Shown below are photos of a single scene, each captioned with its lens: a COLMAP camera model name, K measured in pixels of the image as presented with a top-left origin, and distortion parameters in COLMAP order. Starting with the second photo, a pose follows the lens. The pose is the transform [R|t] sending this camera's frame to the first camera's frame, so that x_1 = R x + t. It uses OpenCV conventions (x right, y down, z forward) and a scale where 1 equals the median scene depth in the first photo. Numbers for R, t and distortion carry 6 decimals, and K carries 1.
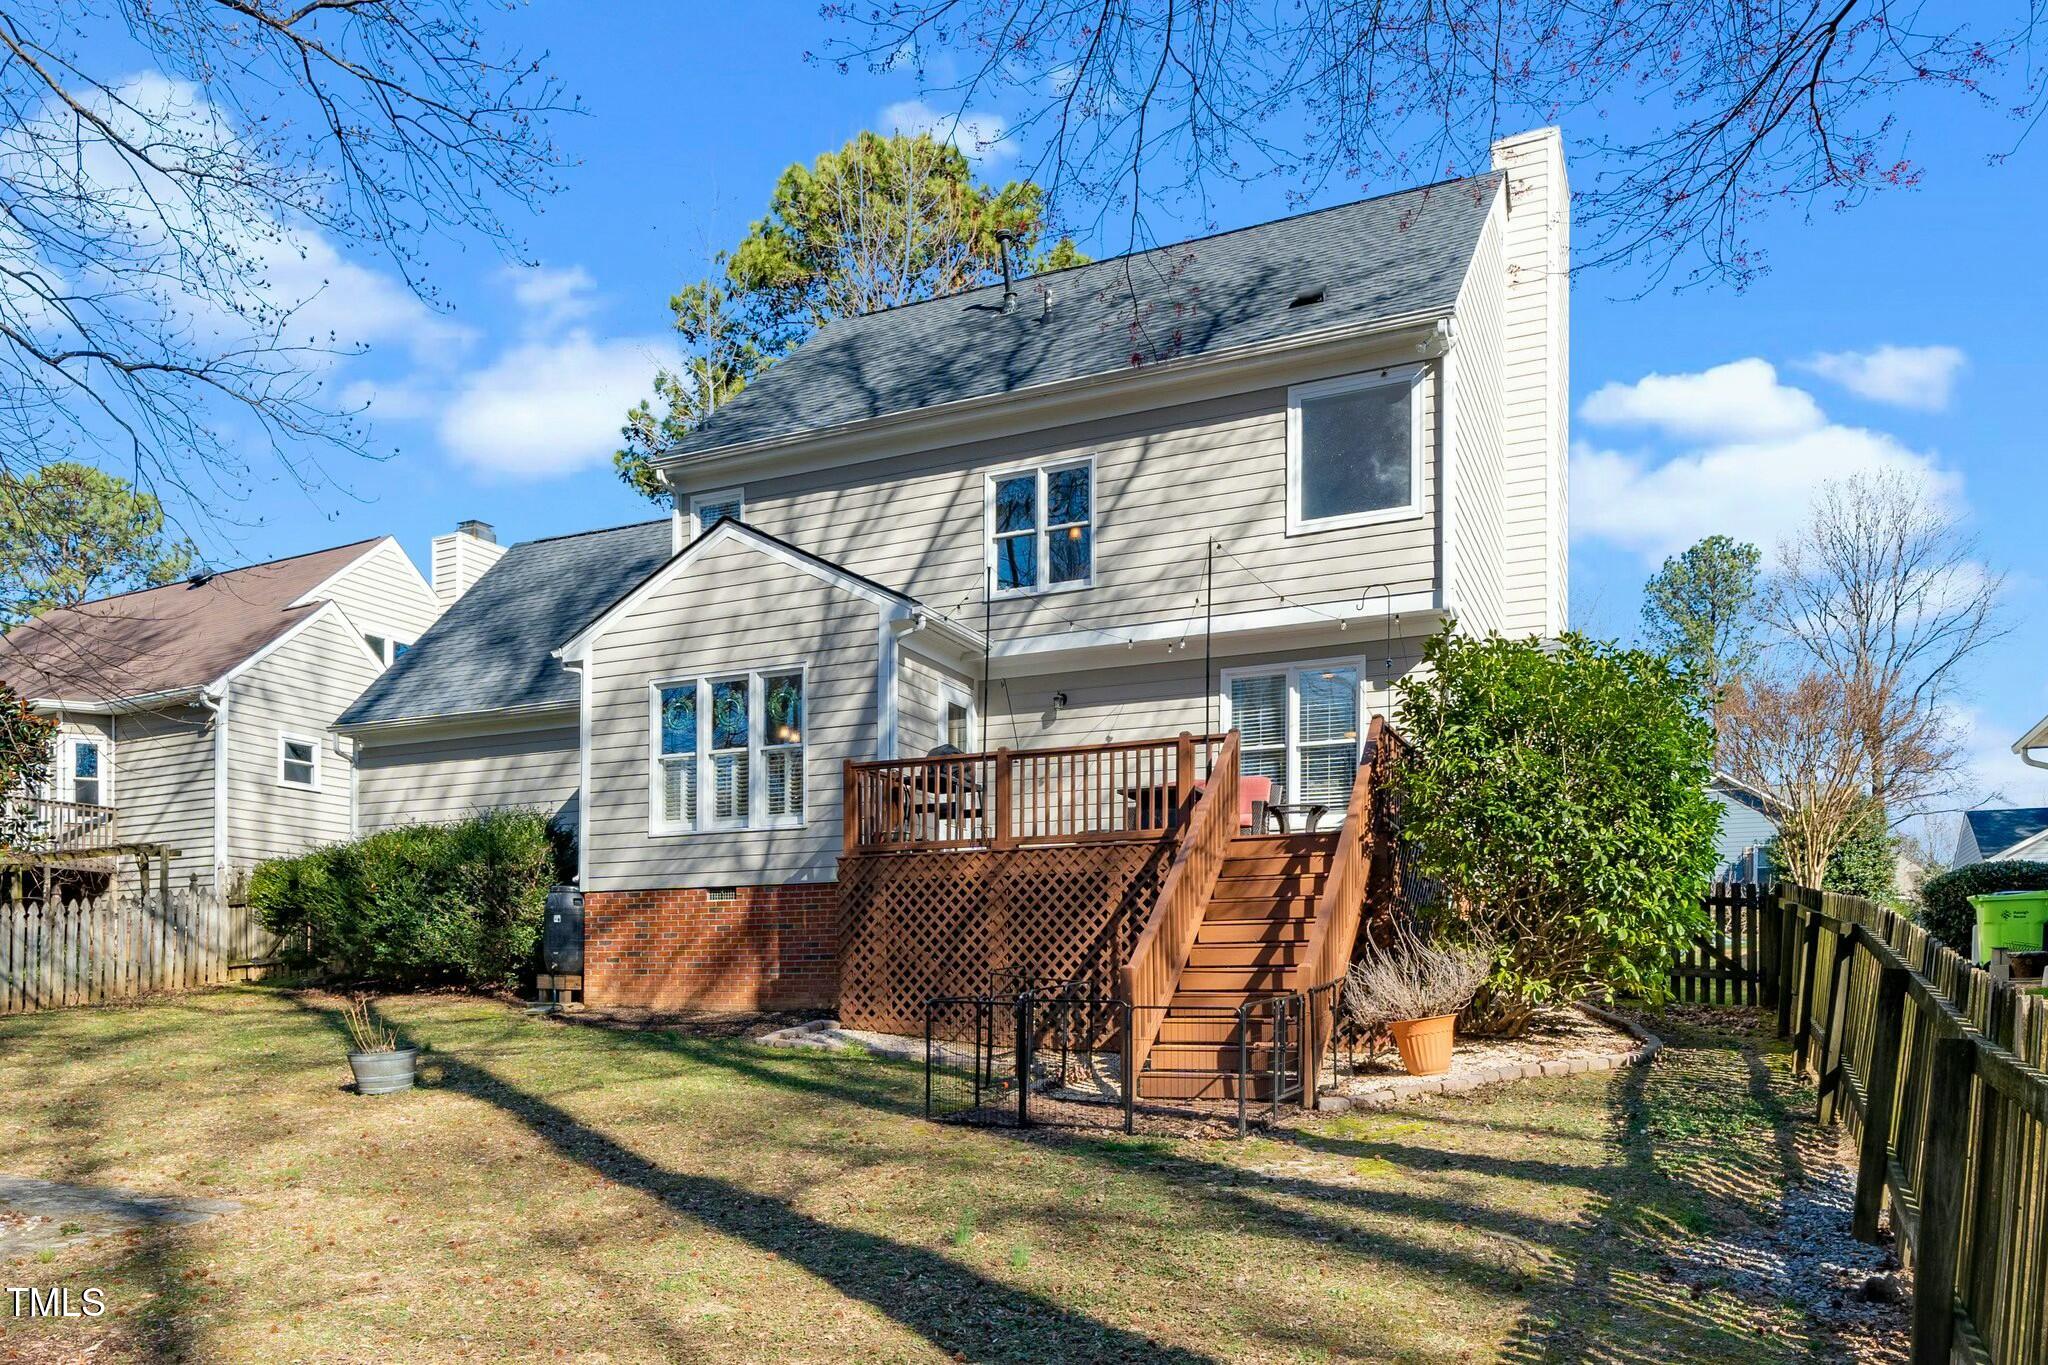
lens RADIAL K [[835.9, 0, 1023.7], [0, 835.9, 650.2], [0, 0, 1]] dist [0.000372, -0.000270]
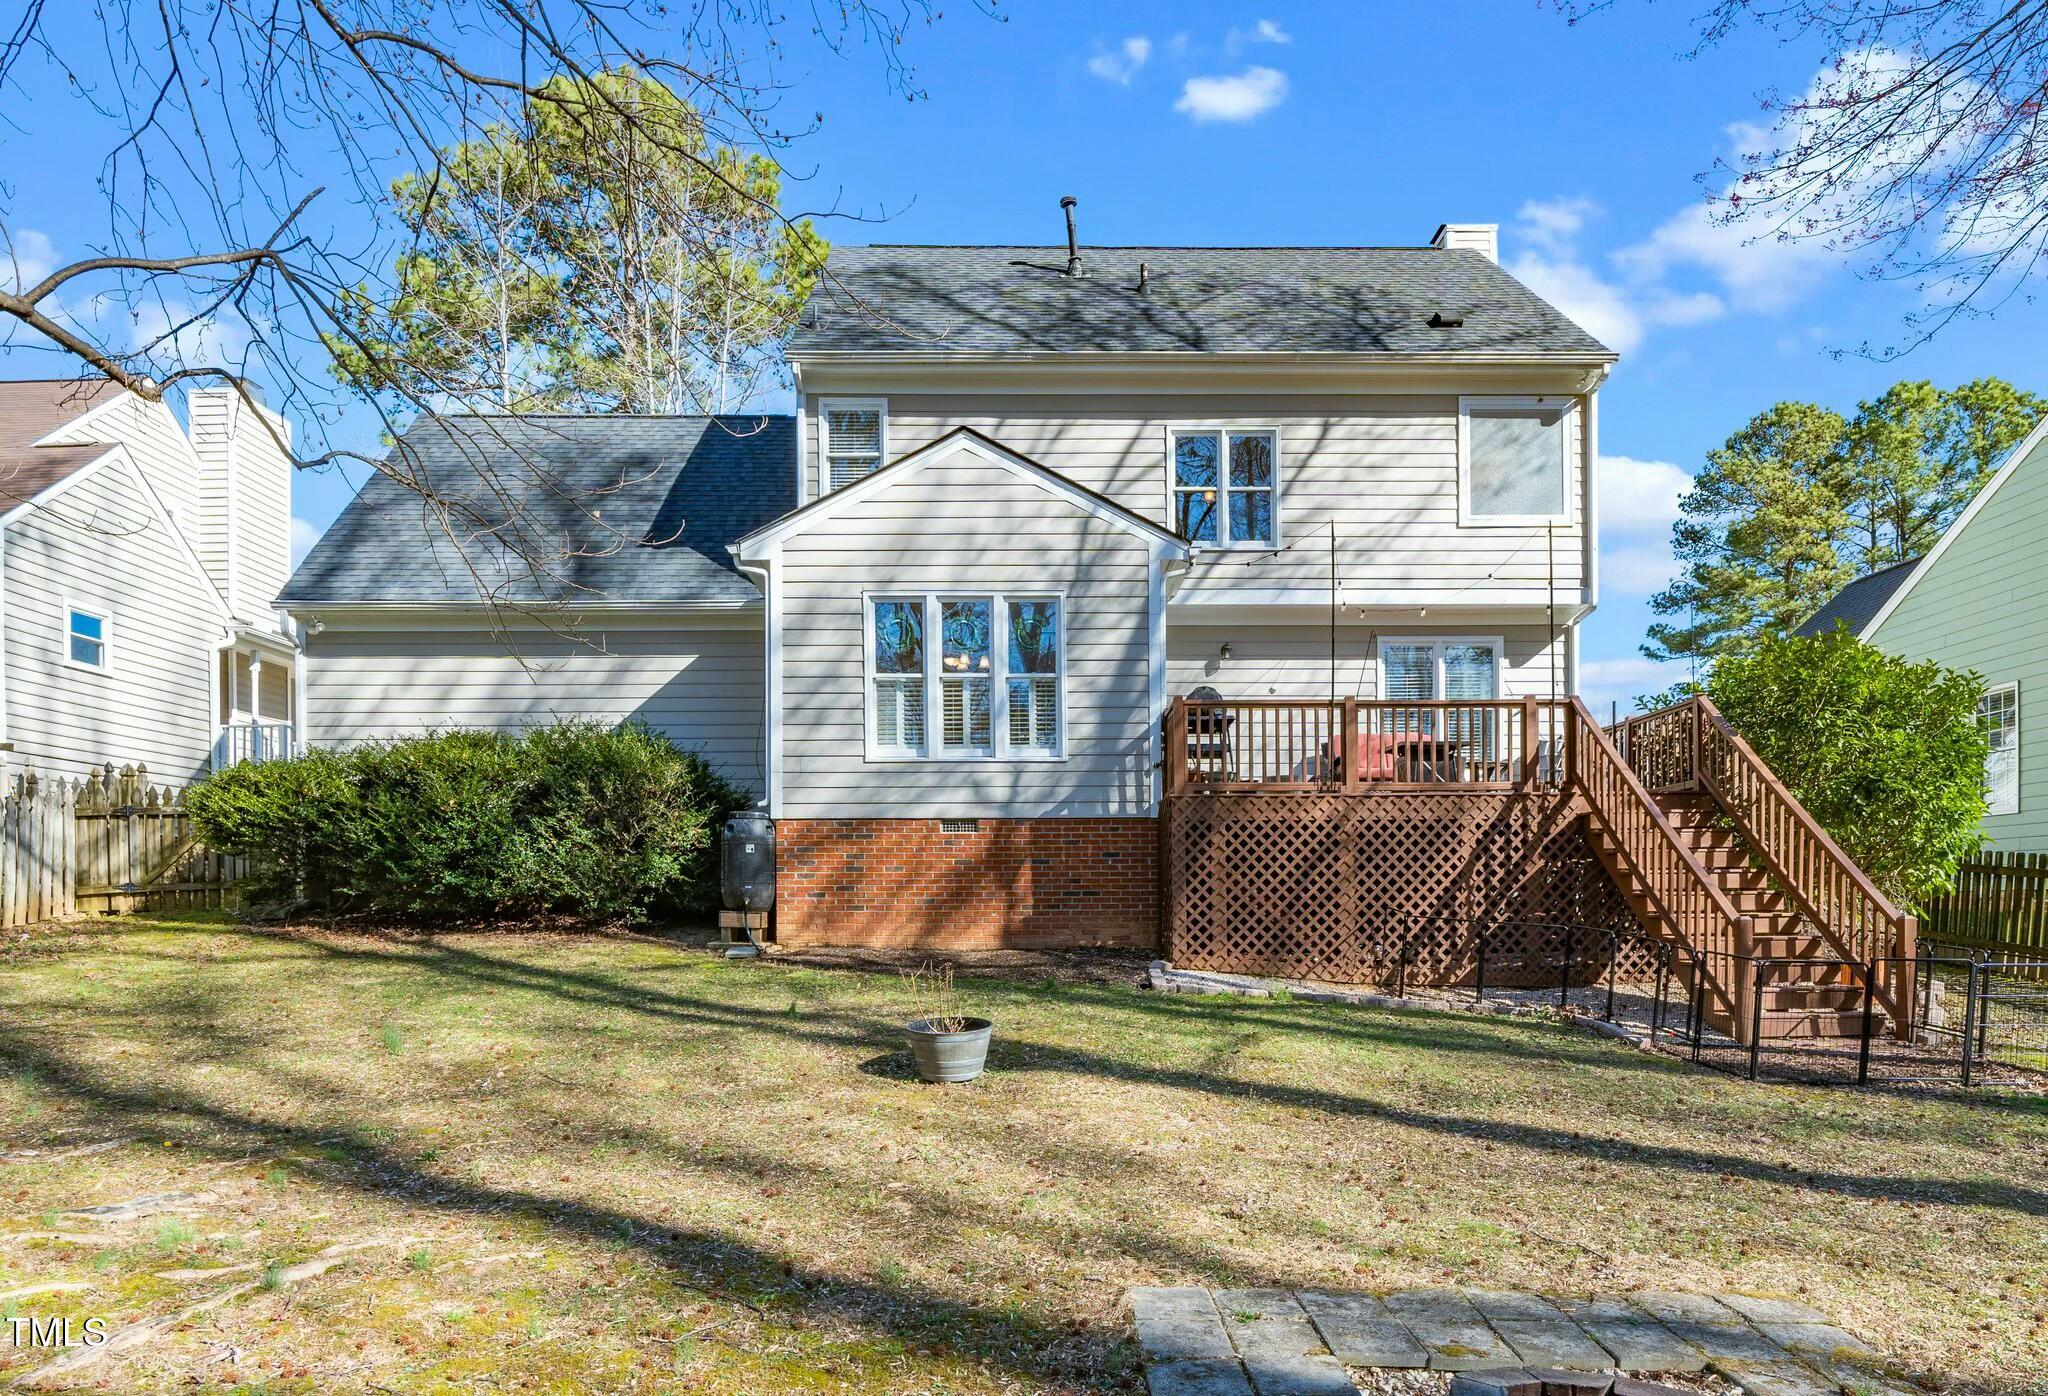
lens RADIAL K [[740.4, 0, 1024.2], [0, 740.4, 627.9], [0, 0, 1]] dist [0.000898, 0.000259]
pose [[0.957713, 0.095061, 0.271569, -0.520245], [-0.104050, 0.994393, 0.018859, 0.044387], [-0.268253, -0.046318, 0.962234, 0.180642]]
